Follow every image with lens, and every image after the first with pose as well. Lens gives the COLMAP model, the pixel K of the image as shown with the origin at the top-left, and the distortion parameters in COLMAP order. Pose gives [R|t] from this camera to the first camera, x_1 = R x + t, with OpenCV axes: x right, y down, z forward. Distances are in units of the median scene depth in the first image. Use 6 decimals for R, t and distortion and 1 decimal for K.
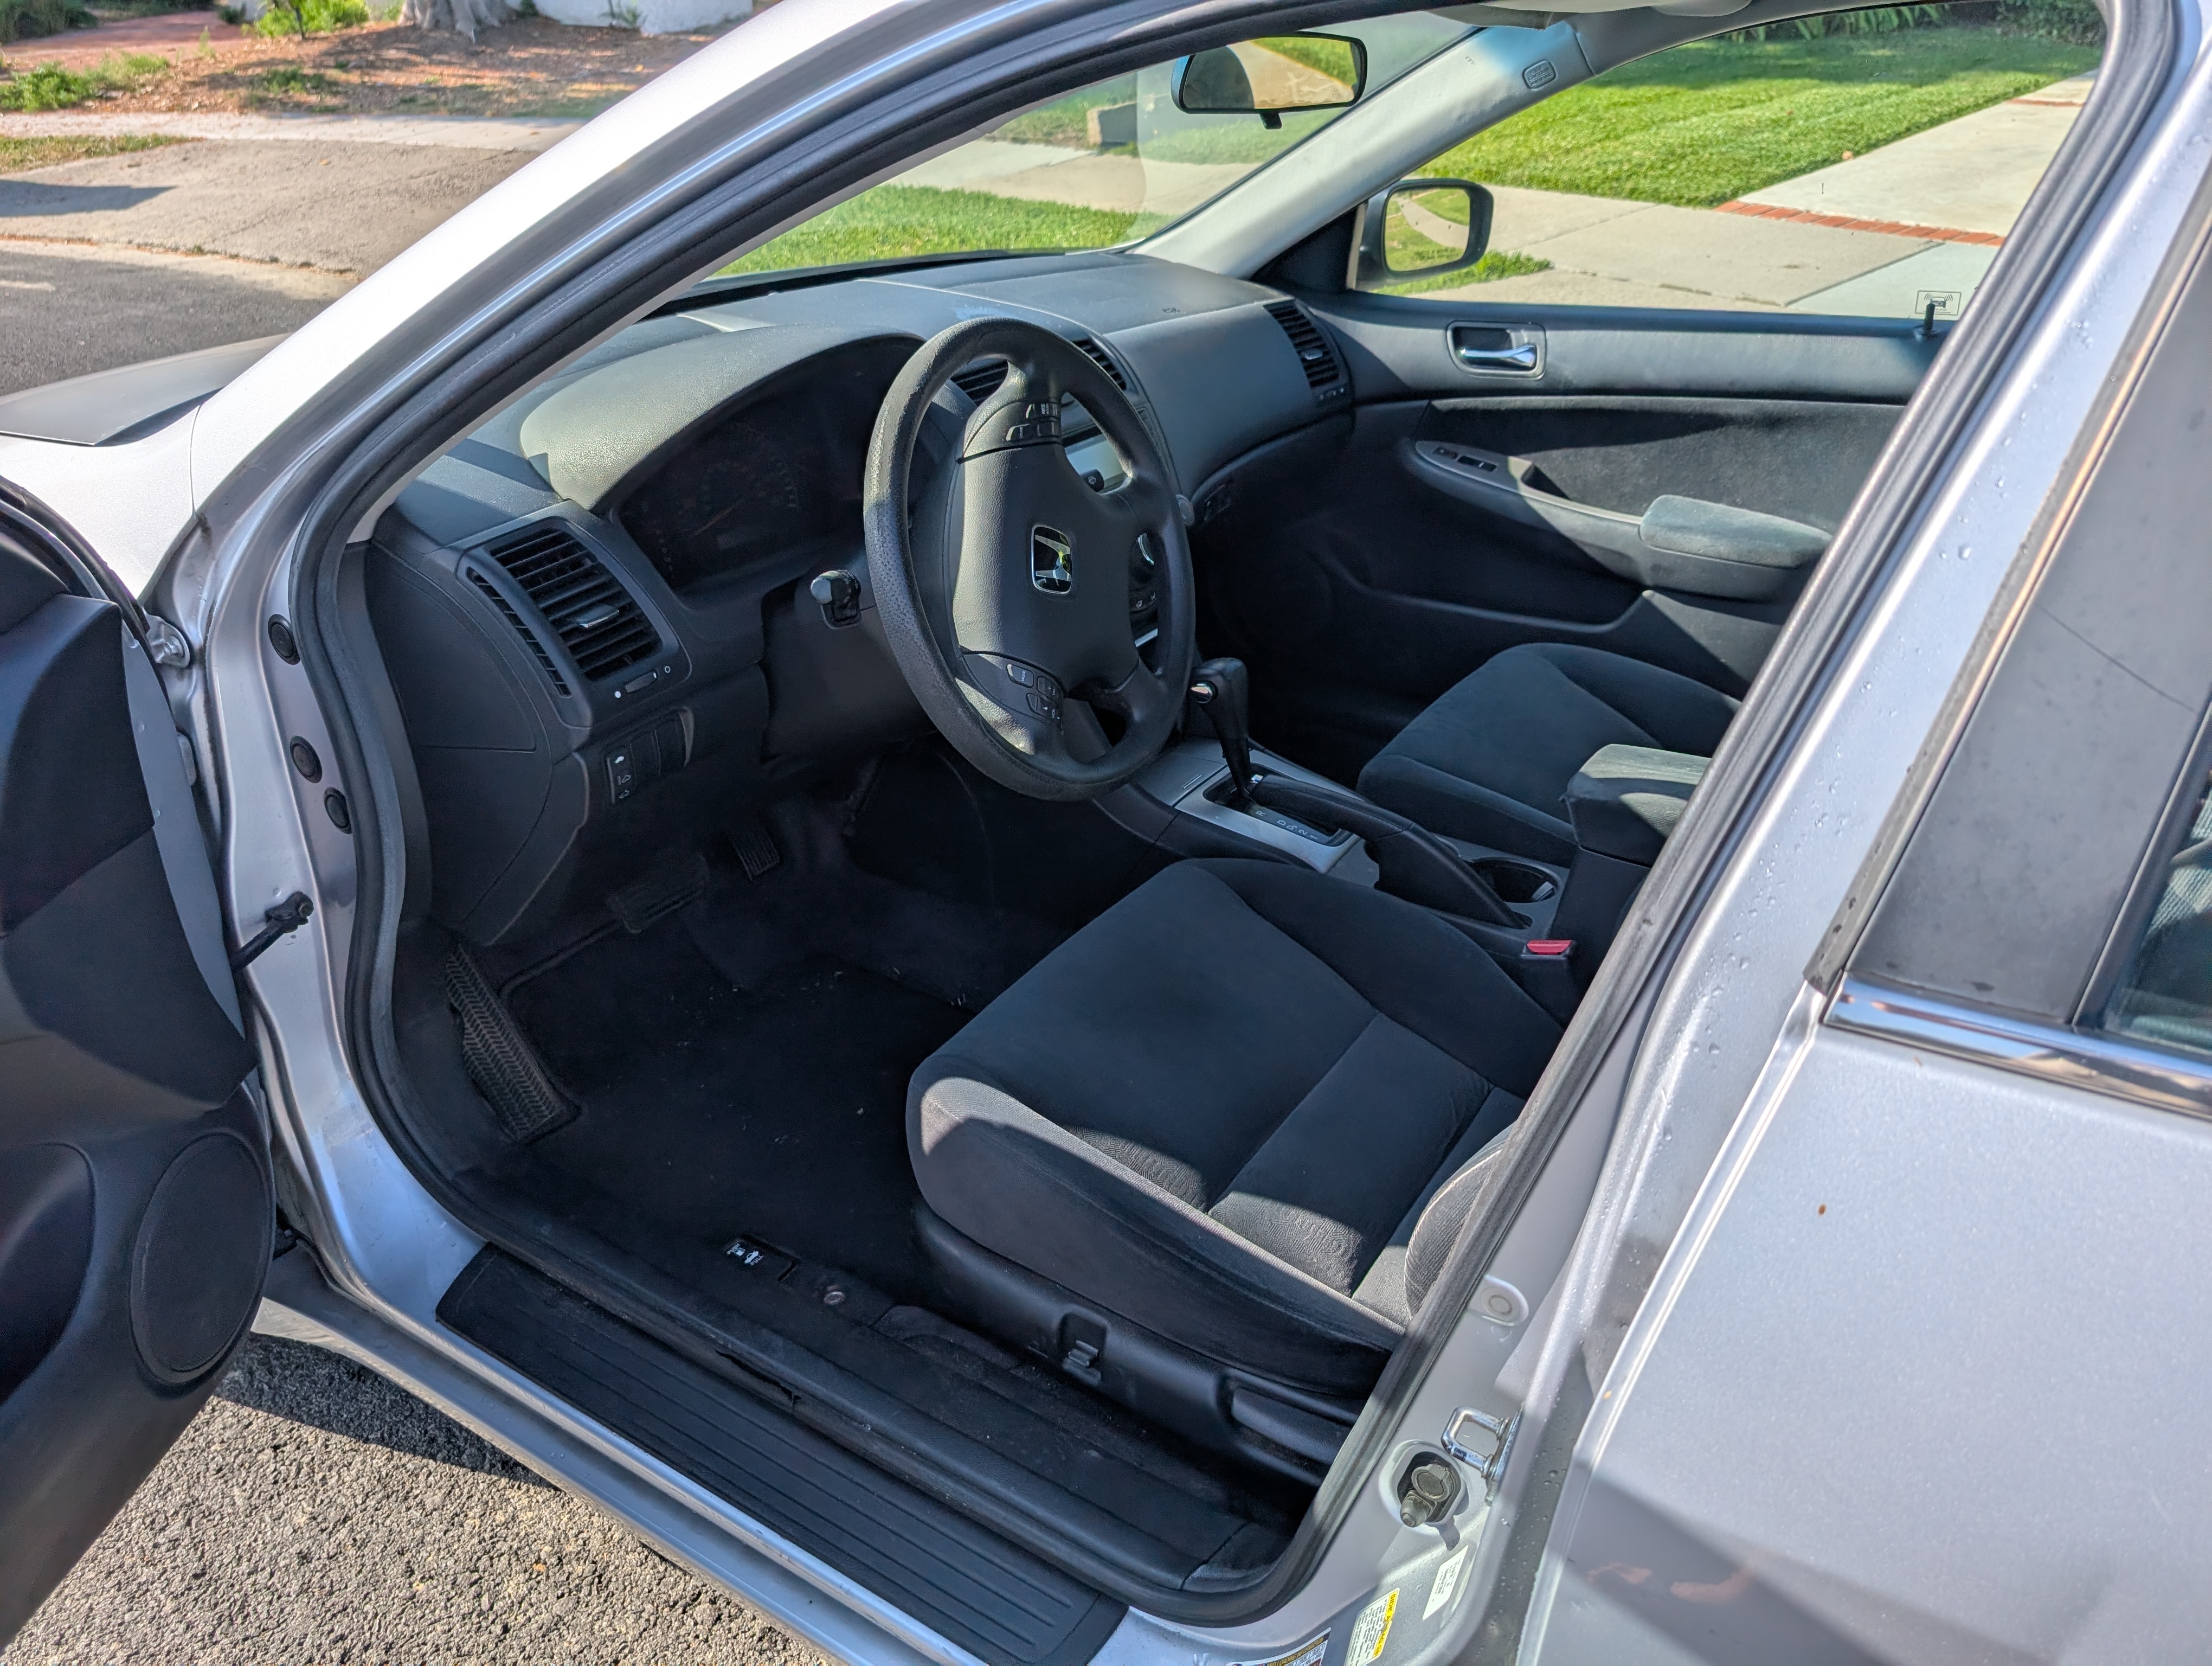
lens RADIAL K [[1577.6, 0, 1119.9], [0, 1577.6, 823.4], [0, 0, 1]] dist [0.029566, -0.024868]
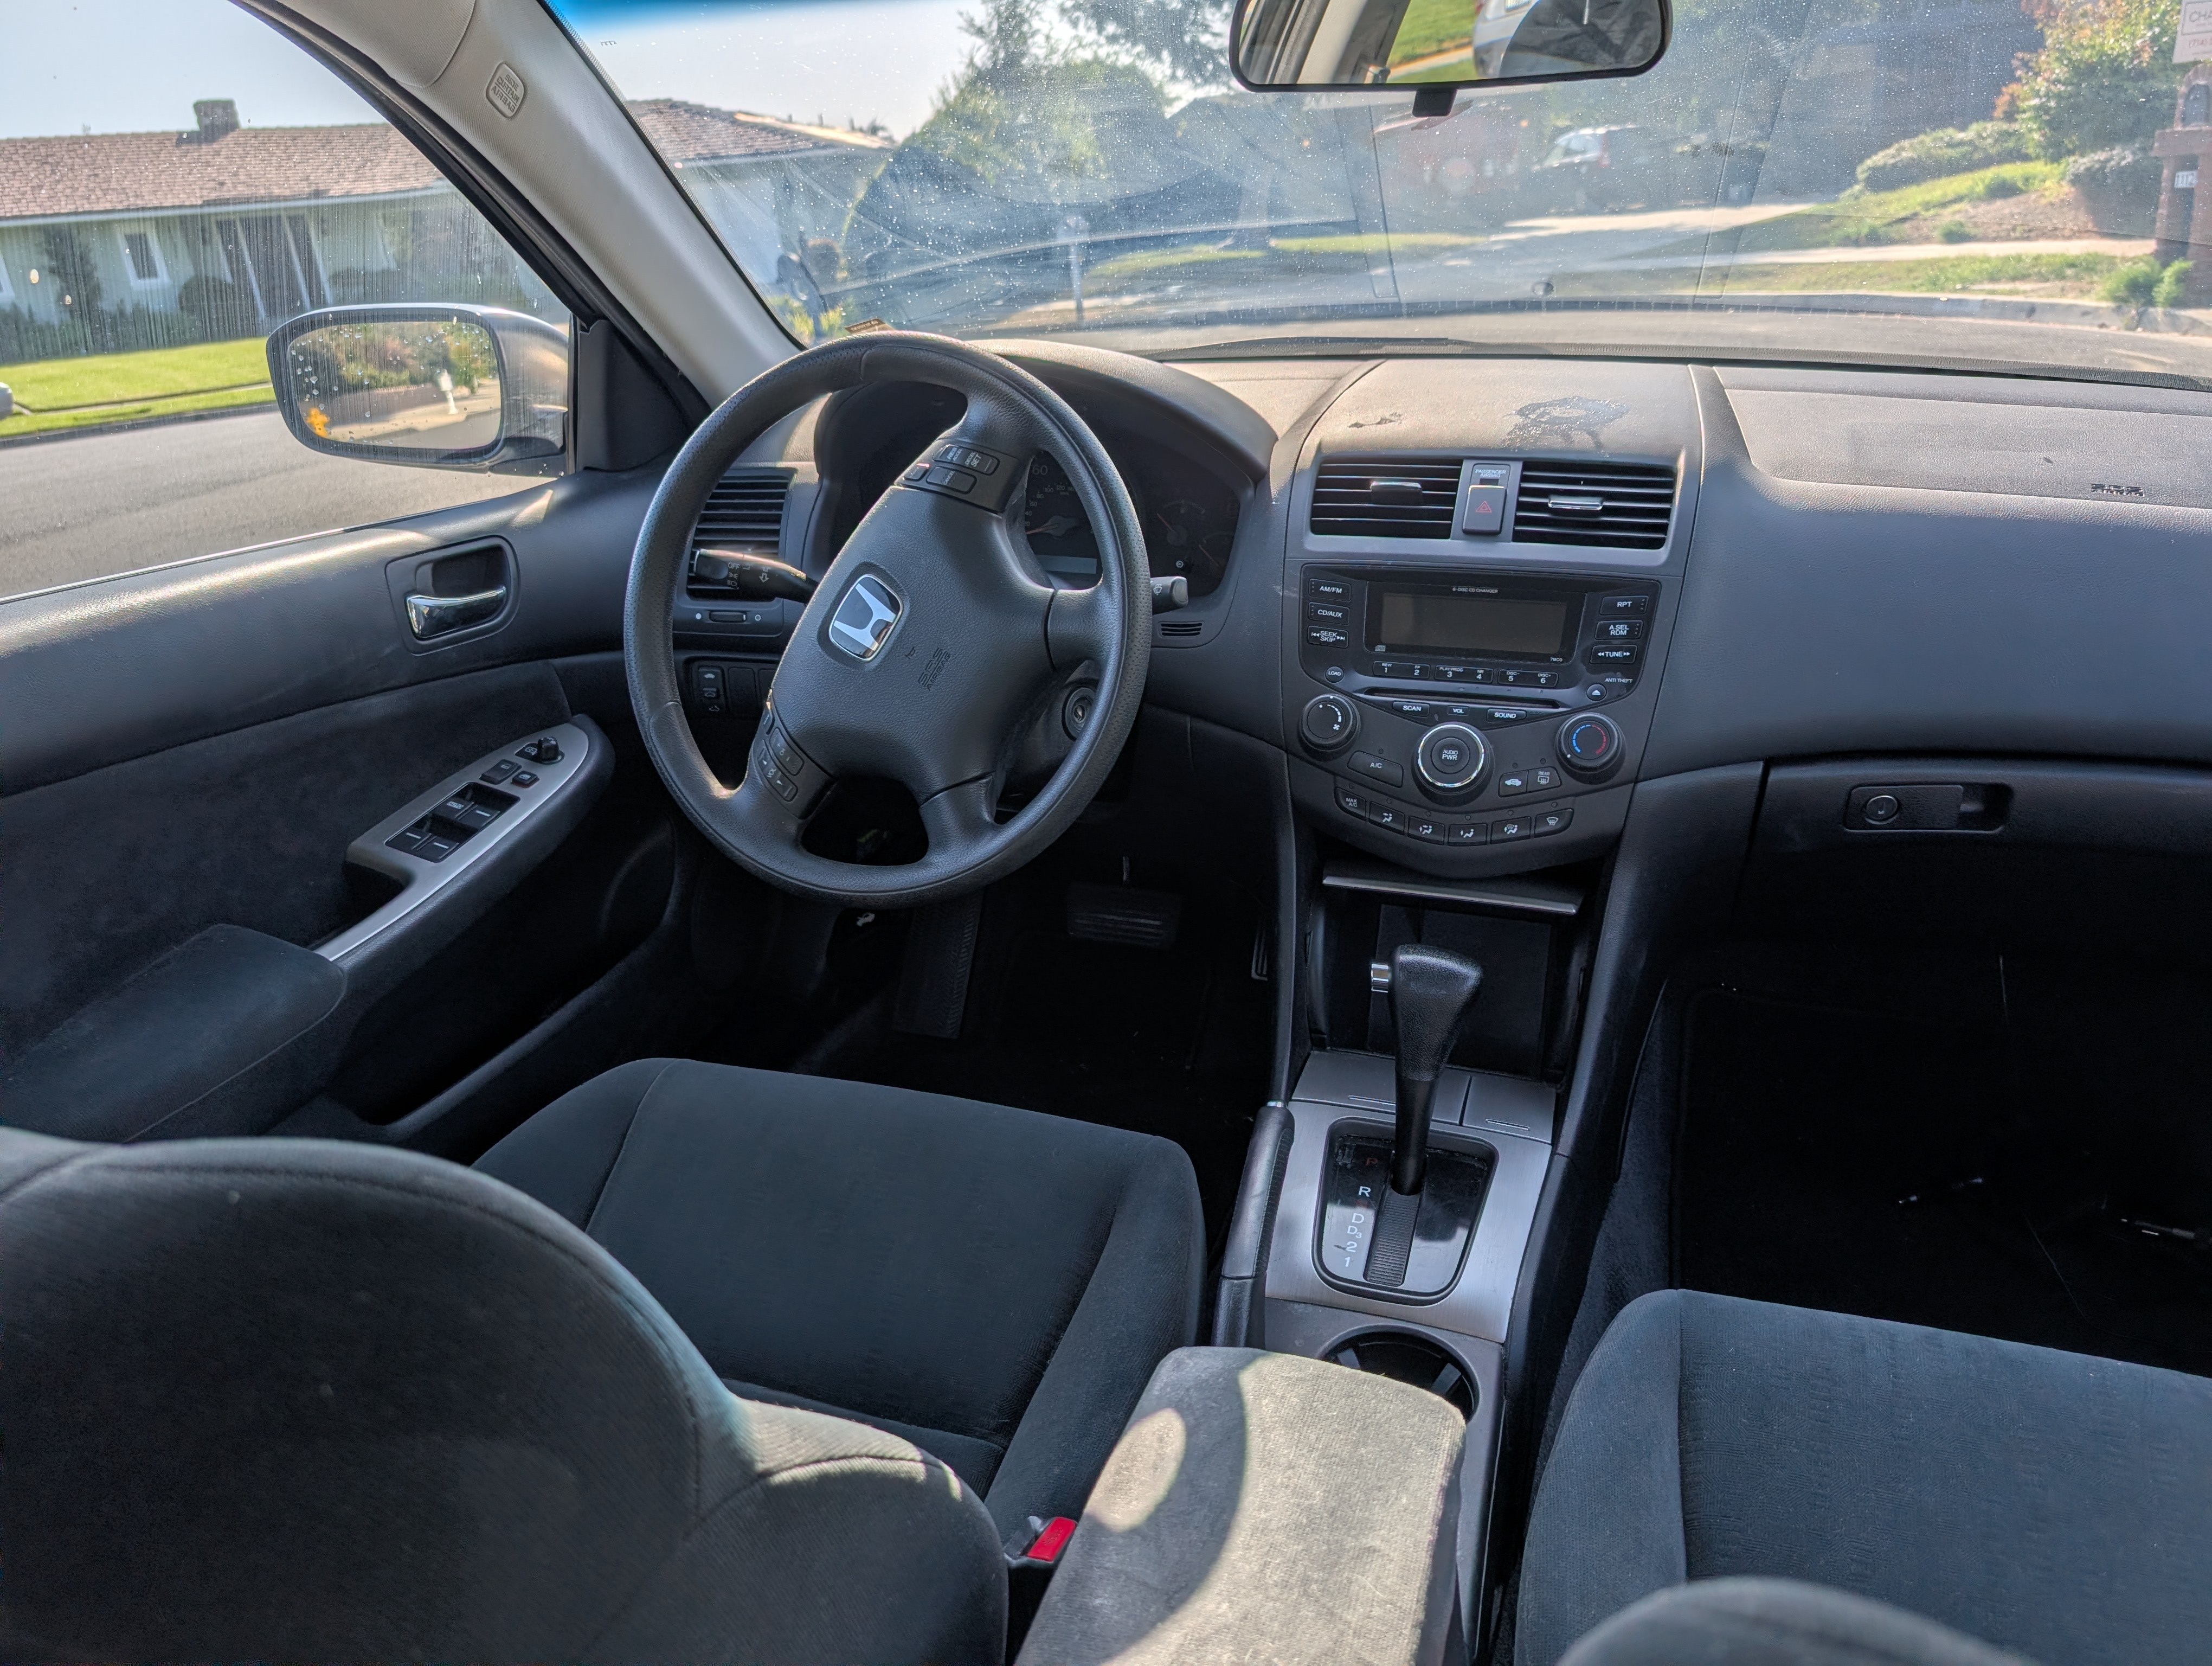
lens RADIAL K [[1577.6, 0, 1124.0], [0, 1577.6, 838.4], [0, 0, 1]] dist [0.029566, -0.024868]
pose [[0.245108, 0.370379, -0.895959, 0.687205], [-0.423838, 0.872095, 0.244564, -0.286497], [0.871942, 0.319797, 0.370738, 0.736598]]
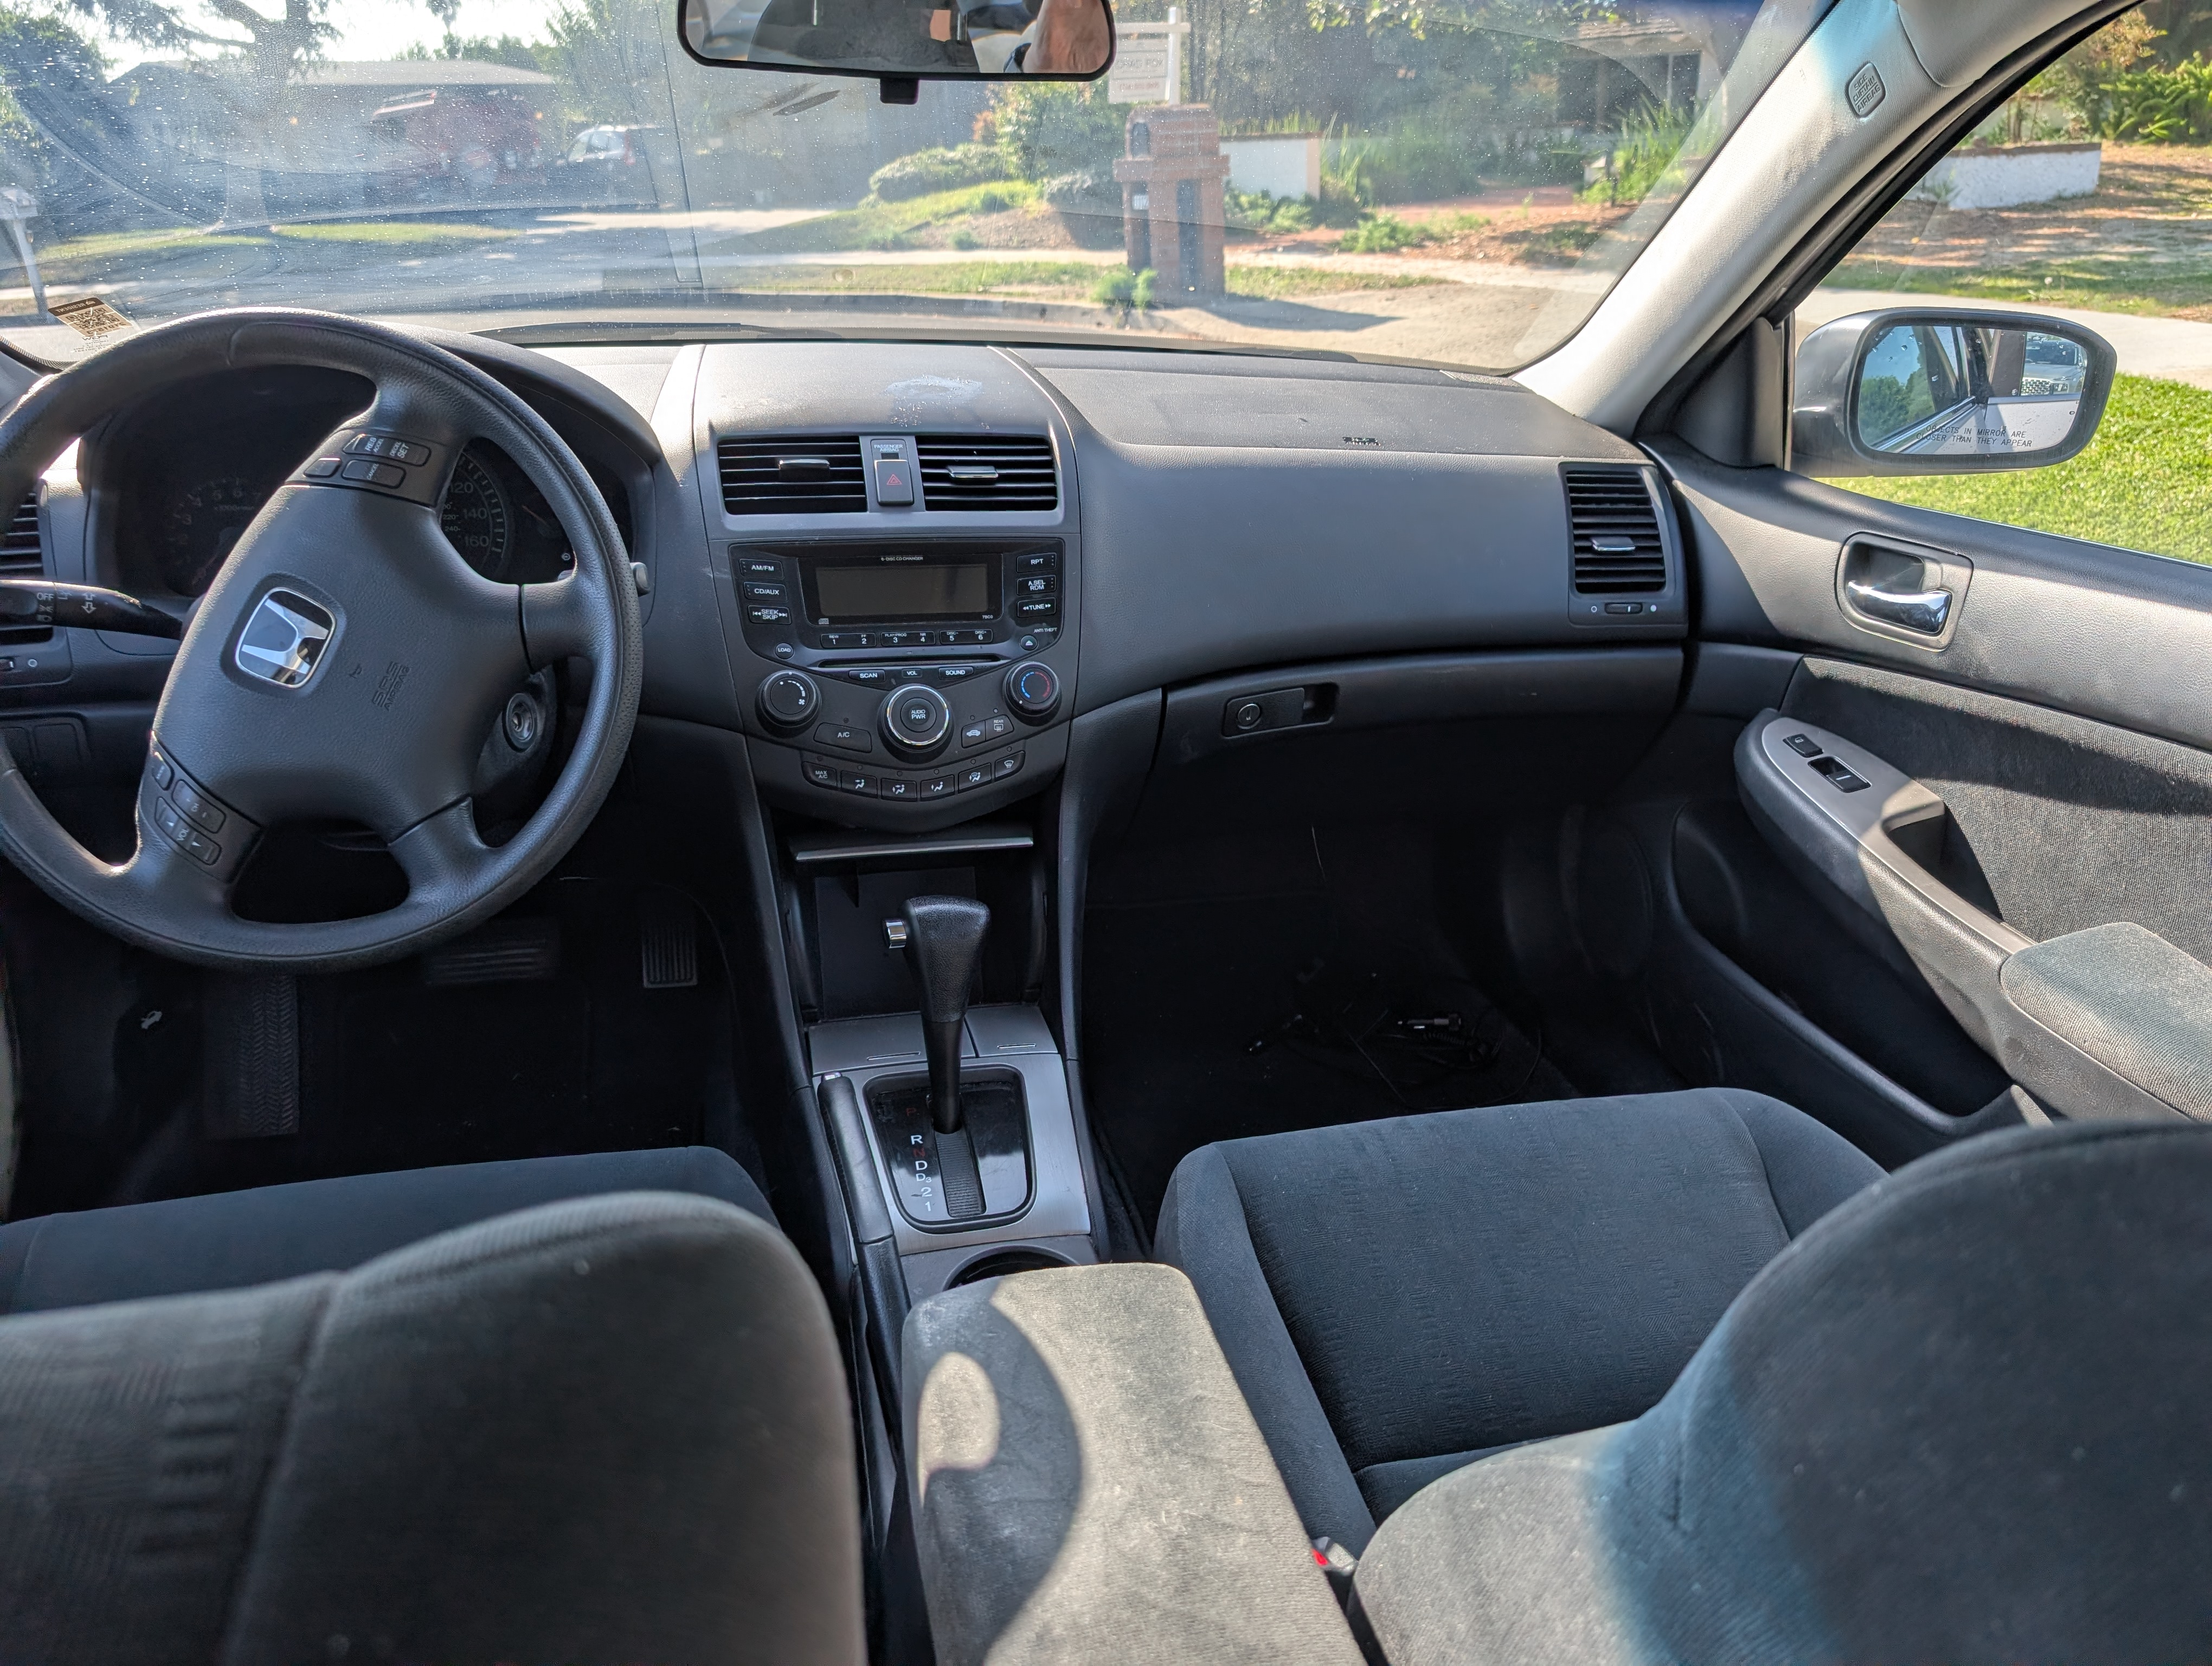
lens RADIAL K [[1577.6, 0, 1104.9], [0, 1577.6, 823.7], [0, 0, 1]] dist [0.029566, -0.024868]
pose [[0.713052, 0.282474, -0.641689, 0.626300], [-0.342233, 0.939033, 0.033073, -0.209597], [0.611910, 0.196024, 0.766251, 0.600177]]
